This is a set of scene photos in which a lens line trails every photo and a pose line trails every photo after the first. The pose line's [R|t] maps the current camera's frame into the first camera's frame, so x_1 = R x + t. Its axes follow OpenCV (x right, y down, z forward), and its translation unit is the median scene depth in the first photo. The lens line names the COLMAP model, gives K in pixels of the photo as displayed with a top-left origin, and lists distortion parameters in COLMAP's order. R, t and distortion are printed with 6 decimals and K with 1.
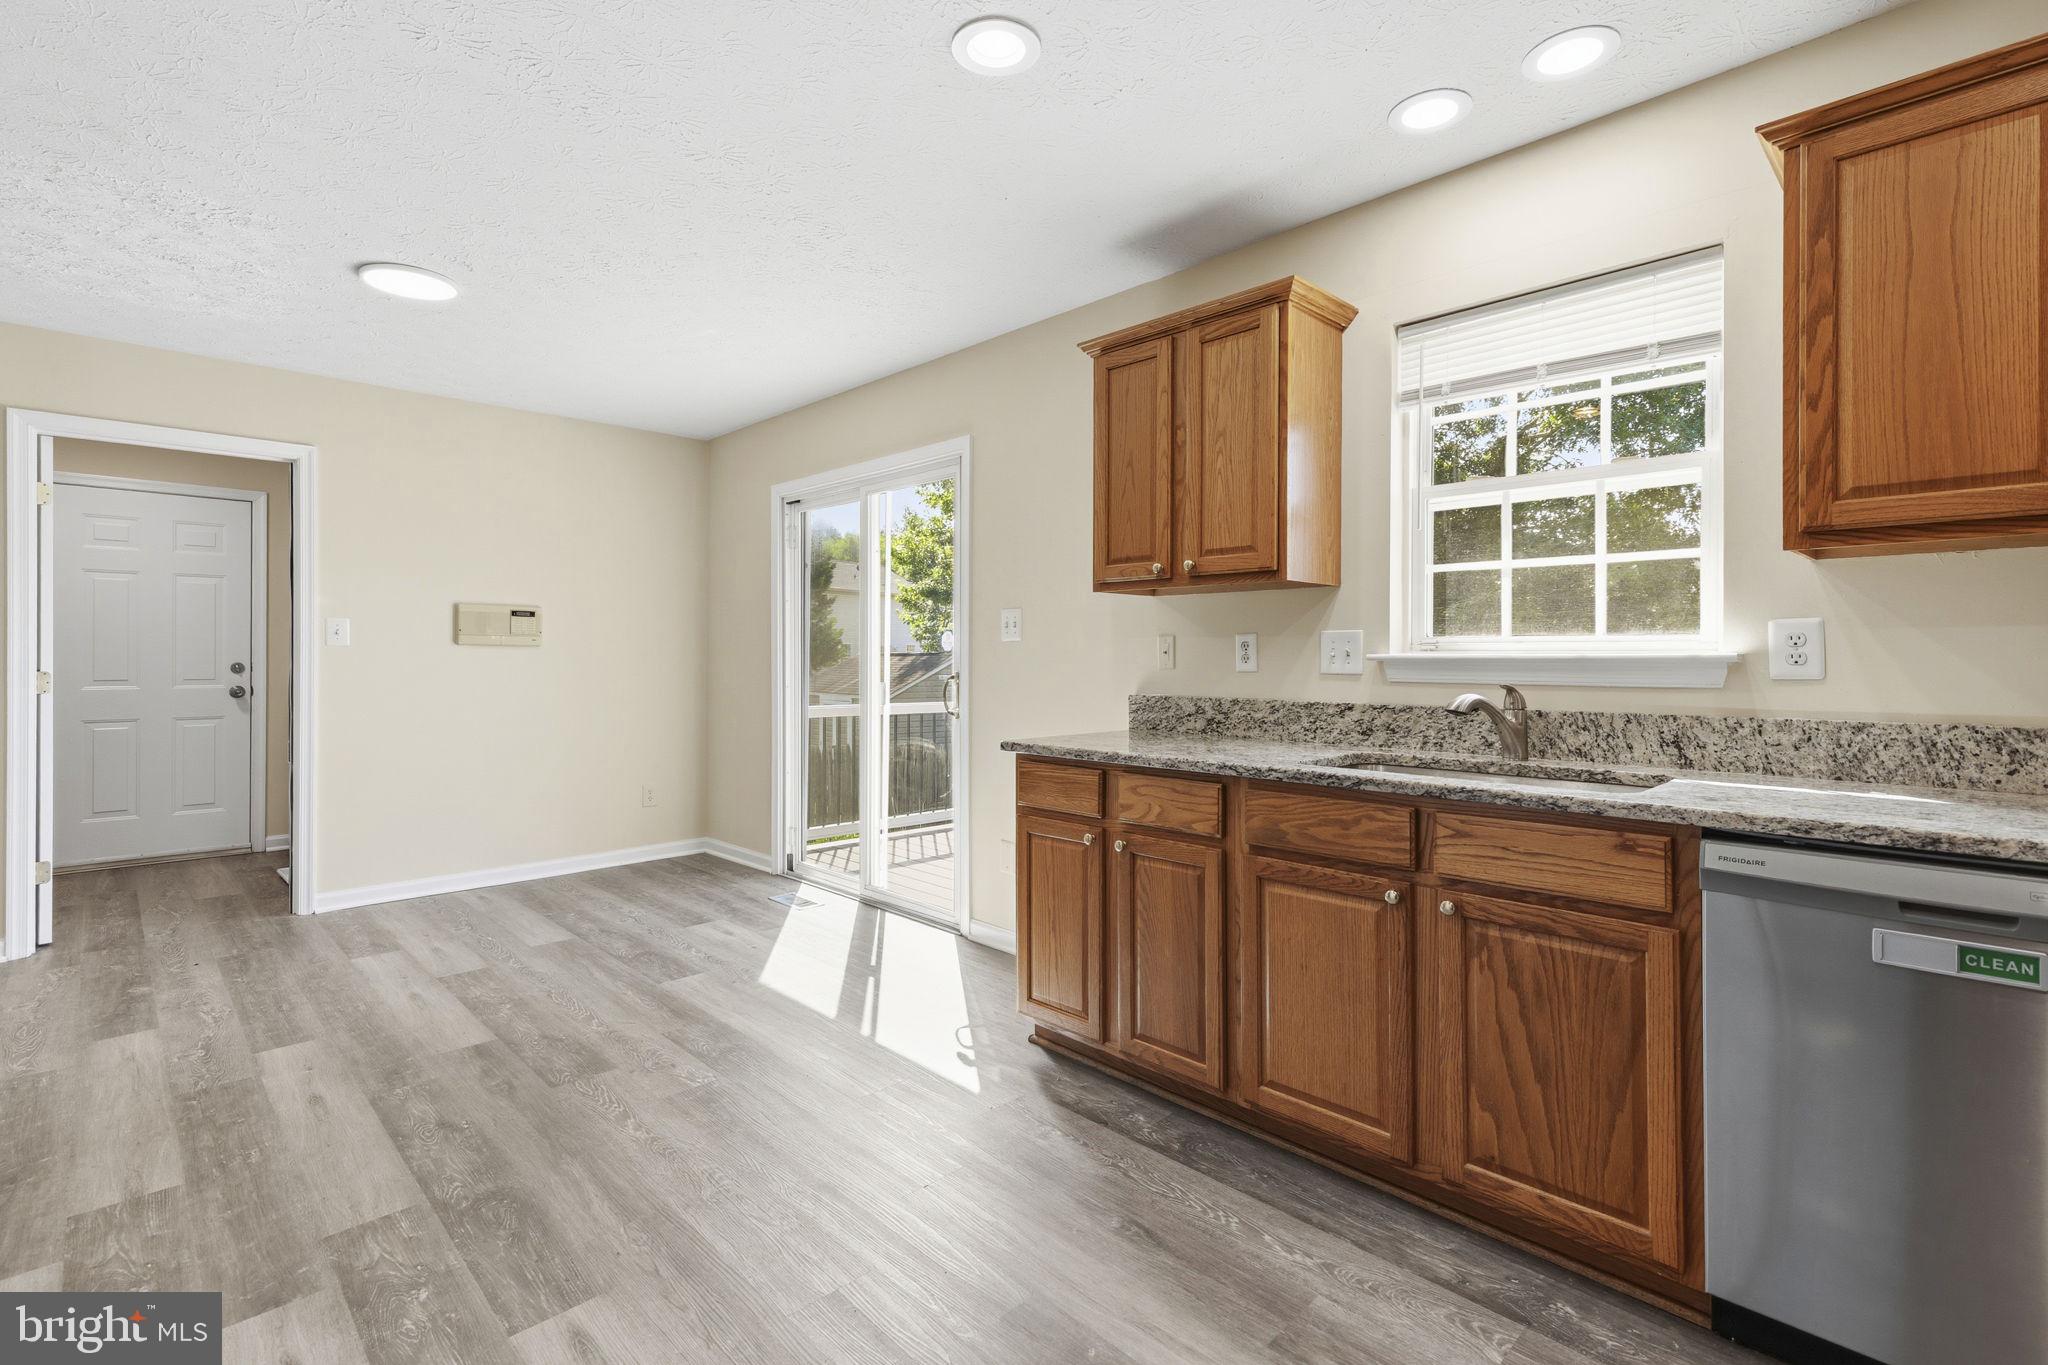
lens RADIAL K [[939.6, 0, 1039.1], [0, 939.6, 656.7], [0, 0, 1]] dist [0.002929, -0.000336]
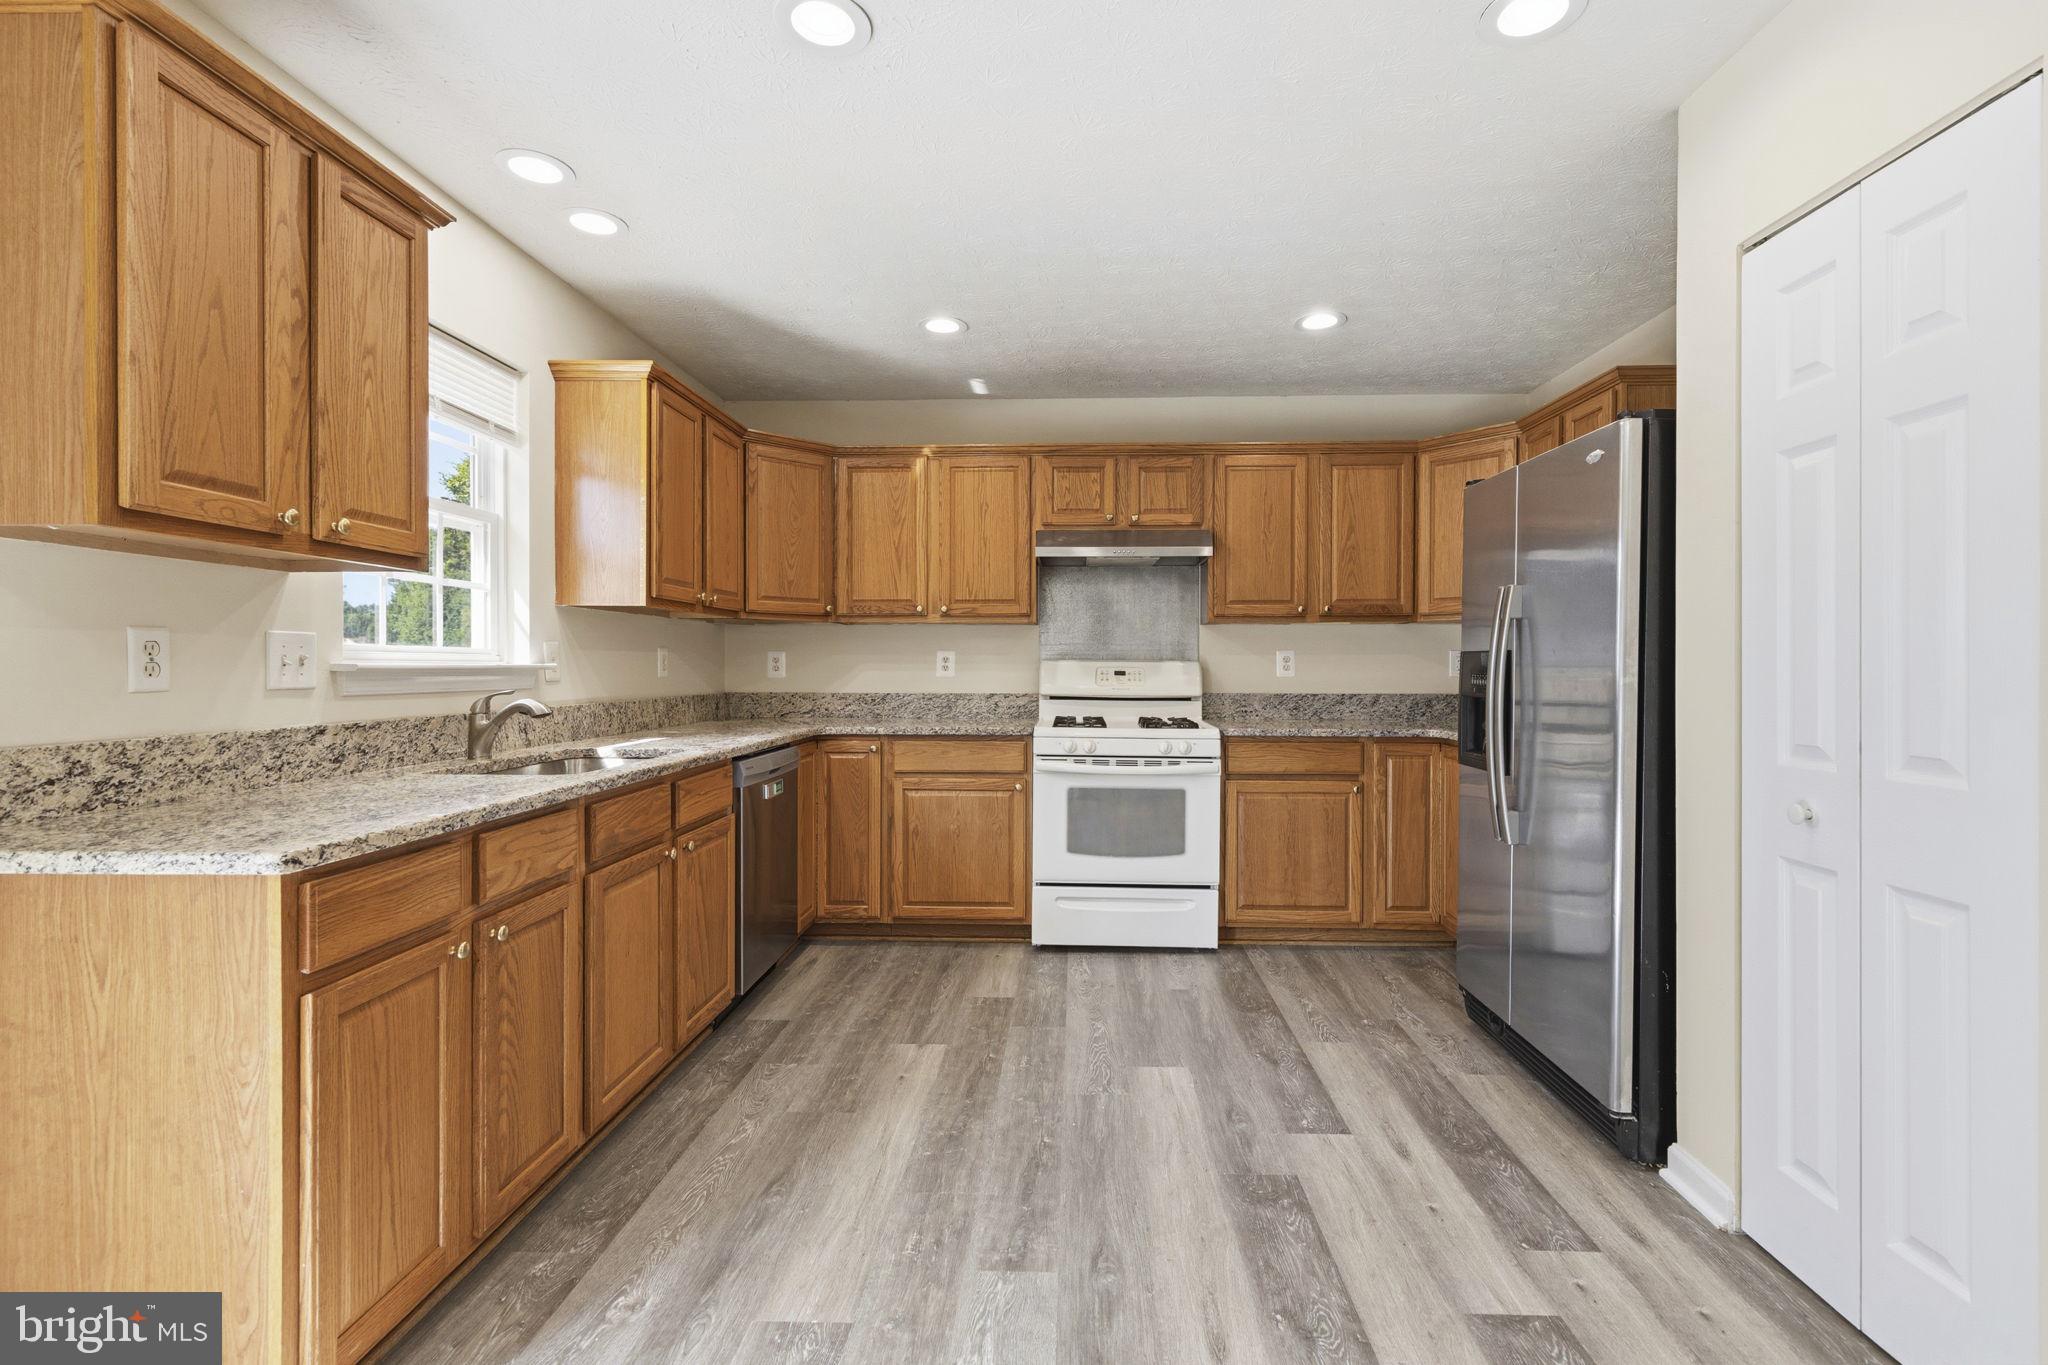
lens RADIAL K [[939.6, 0, 1028.4], [0, 939.6, 673.0], [0, 0, 1]] dist [0.002929, -0.000336]
pose [[-0.672762, -0.007368, 0.739822, -0.667233], [-0.002337, 0.999967, 0.007834, -0.001910], [-0.739855, 0.003542, -0.672757, 1.119899]]
